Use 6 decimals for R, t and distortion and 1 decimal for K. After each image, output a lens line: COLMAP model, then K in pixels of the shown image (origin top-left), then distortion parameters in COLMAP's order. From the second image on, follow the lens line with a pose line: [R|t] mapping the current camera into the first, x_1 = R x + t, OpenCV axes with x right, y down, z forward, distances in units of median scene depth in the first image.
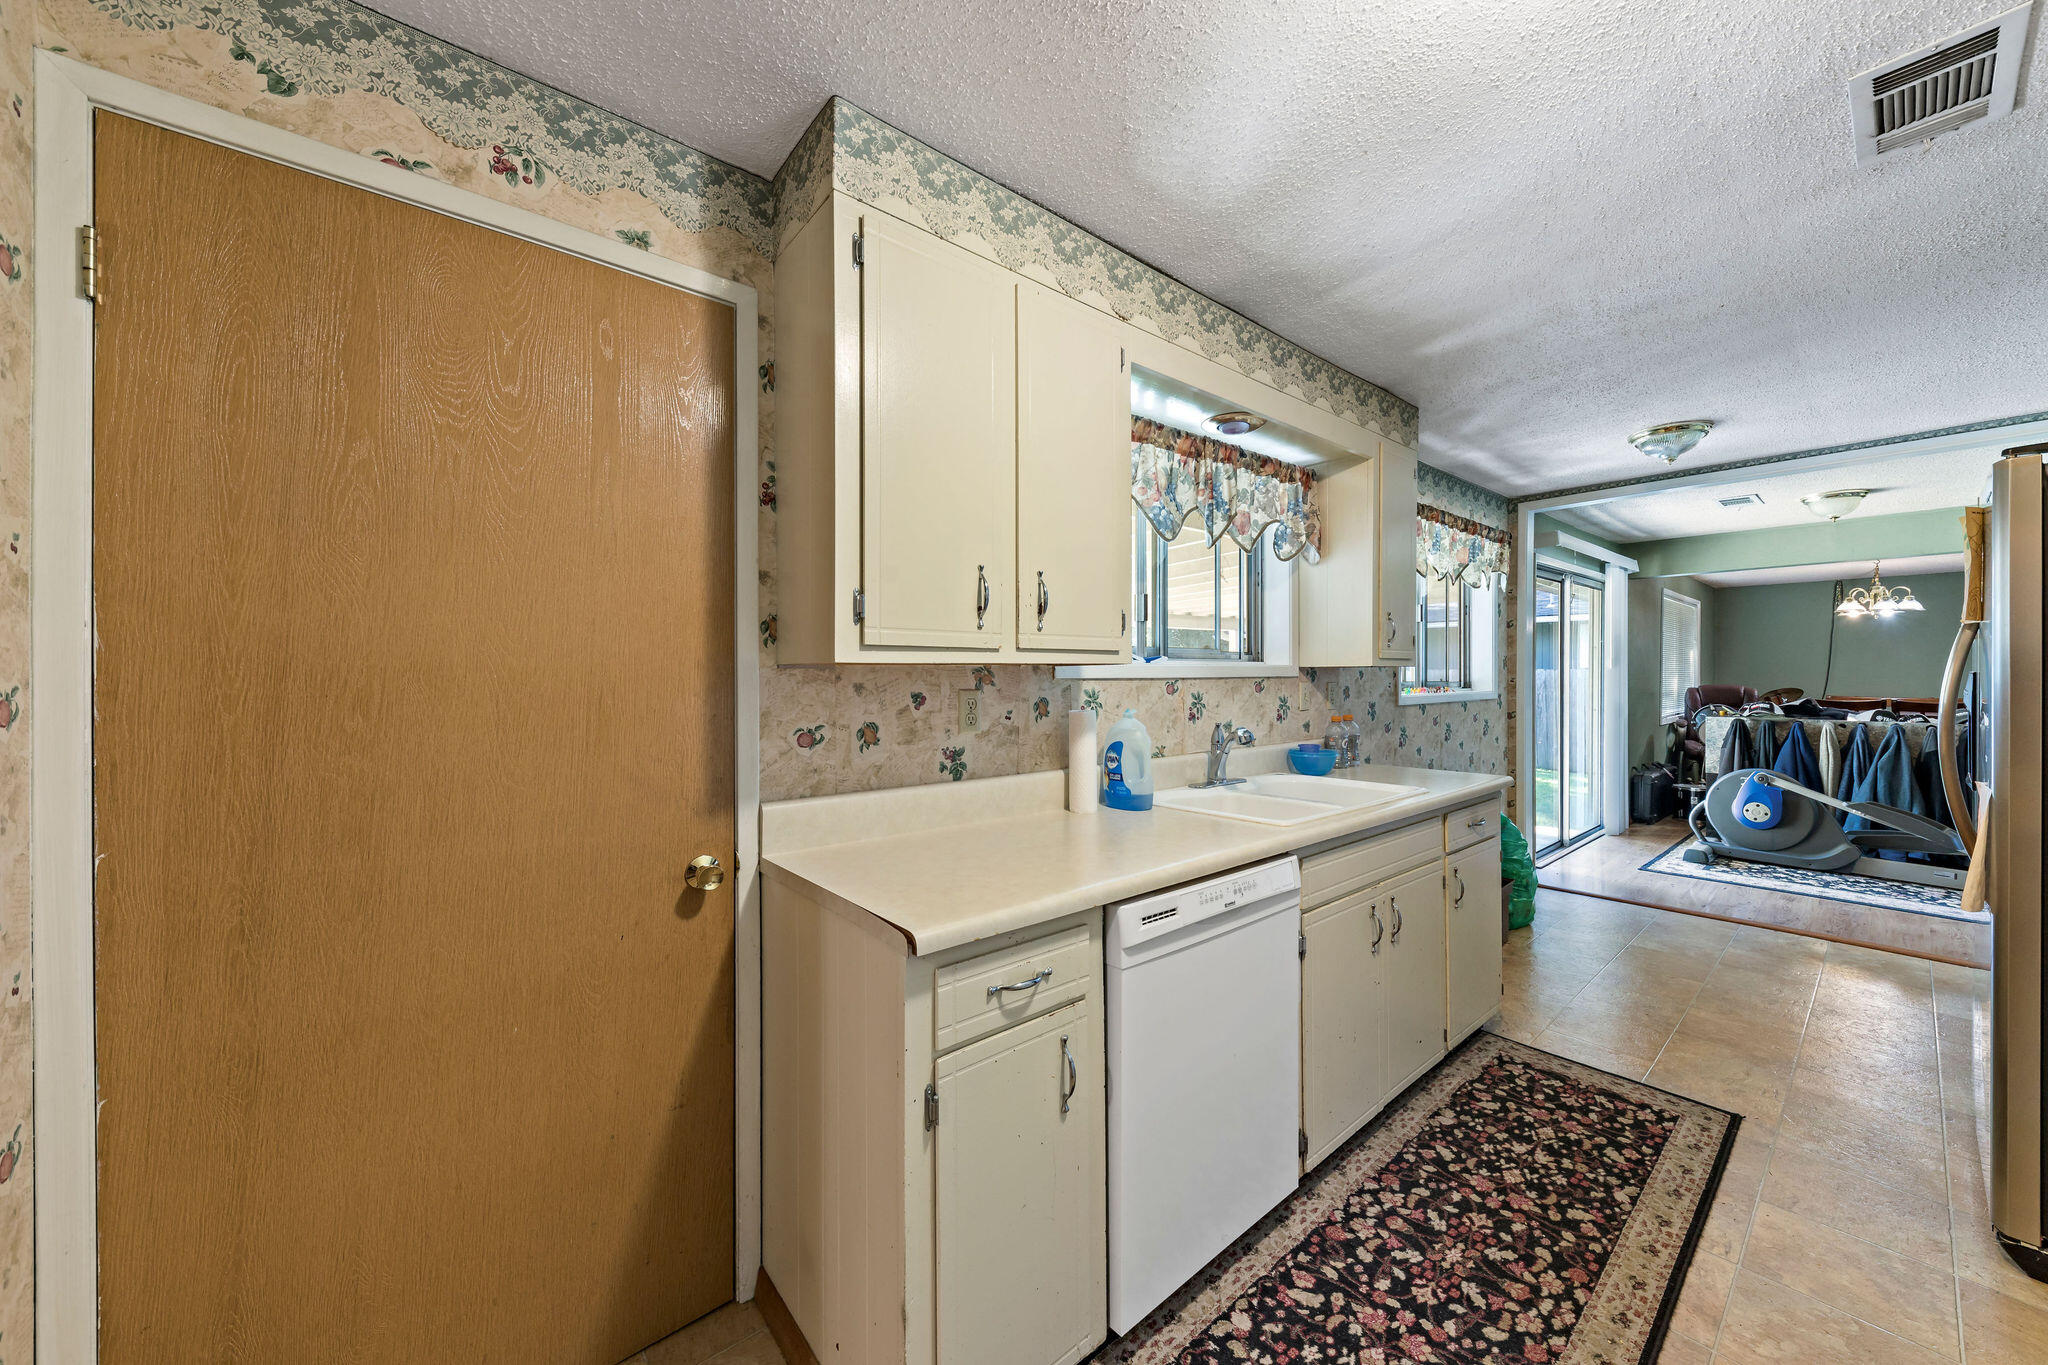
lens RADIAL K [[741.1, 0, 1033.9], [0, 741.1, 674.9], [0, 0, 1]] dist [0.004756, -0.003006]
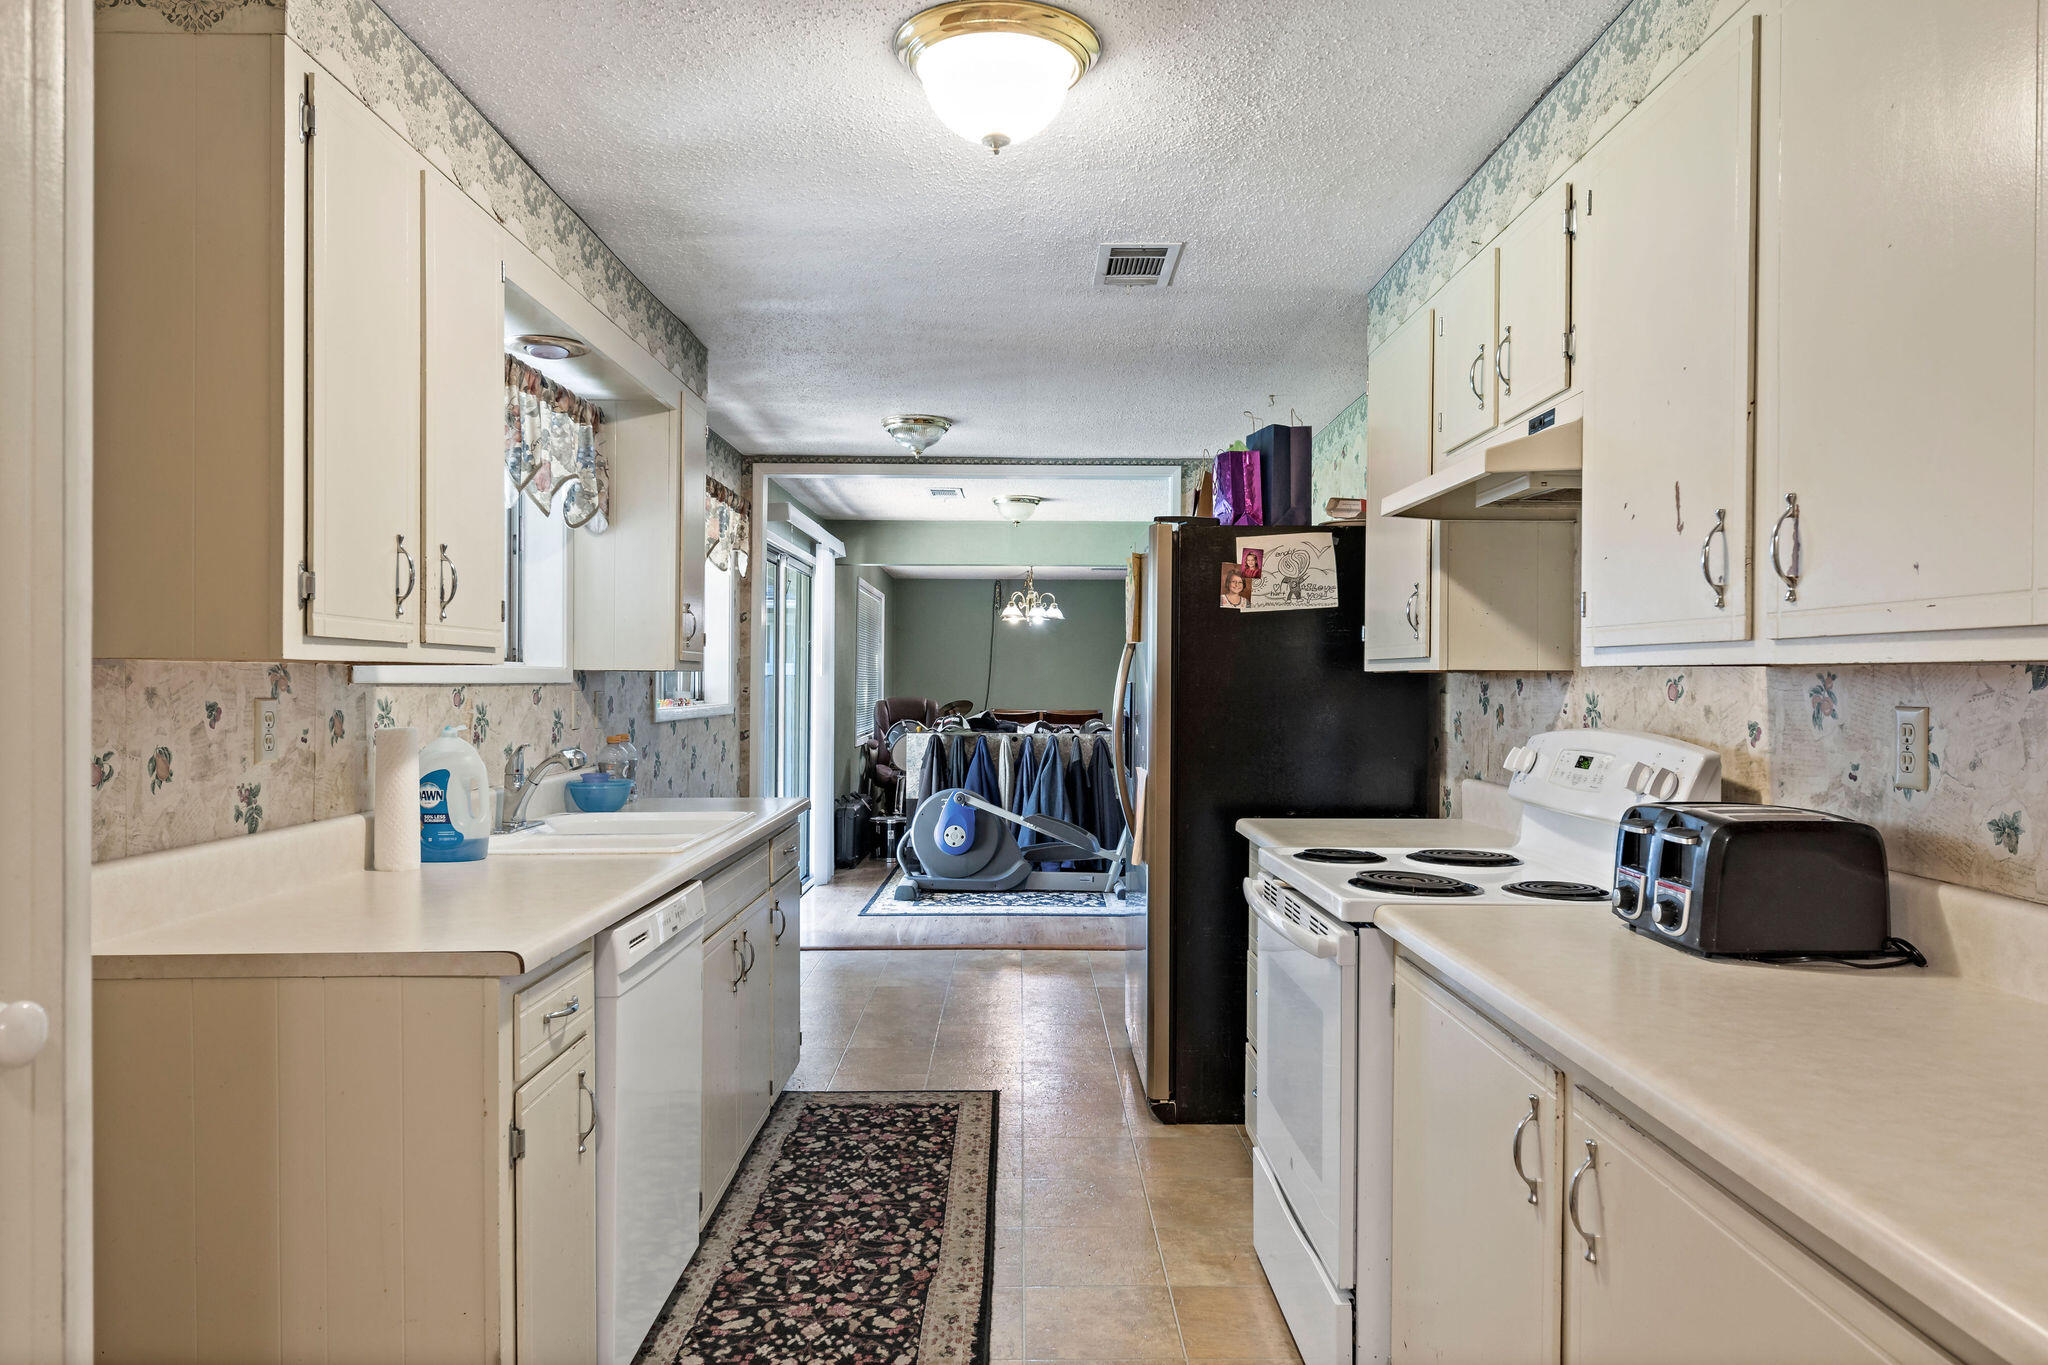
lens RADIAL K [[1354.9, 0, 1076.9], [0, 1354.9, 693.3], [0, 0, 1]] dist [-0.004775, -0.003876]
pose [[0.616112, 0.000380, 0.787658, -0.514549], [-0.006464, 0.999969, 0.004575, 0.004226], [-0.787632, -0.007910, 0.616096, -0.293190]]
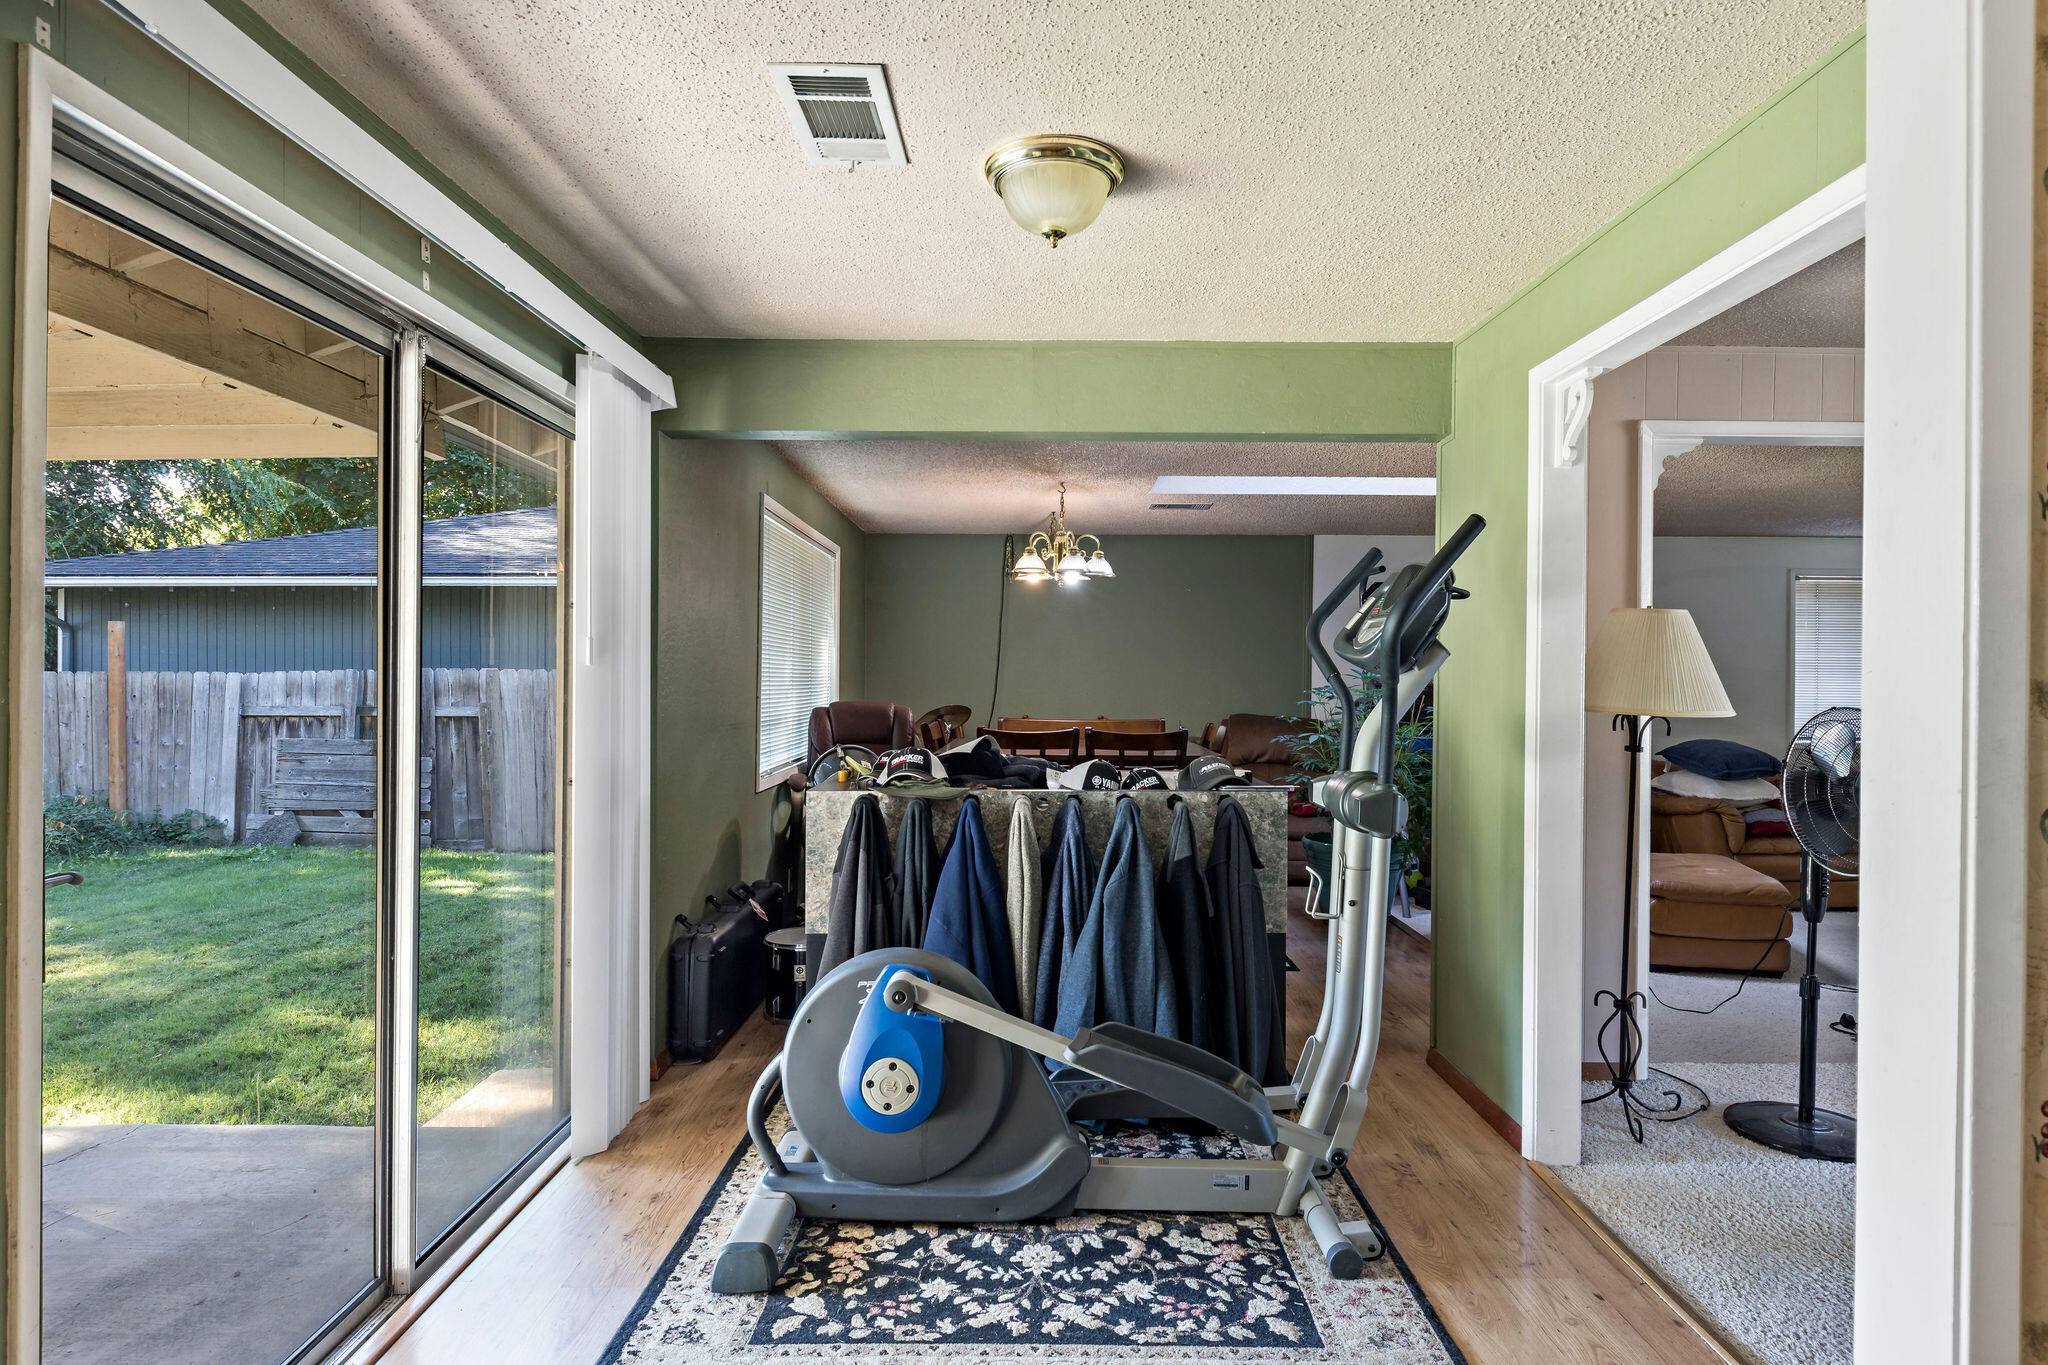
lens RADIAL K [[1103.3, 0, 1025.6], [0, 1103.3, 680.8], [0, 0, 1]] dist [0.001718, 0.000124]
pose [[0.652303, 0.002430, 0.757954, 1.351957], [-0.005198, 0.999986, 0.001267, -0.007657], [-0.757941, -0.004766, 0.652306, 1.337167]]
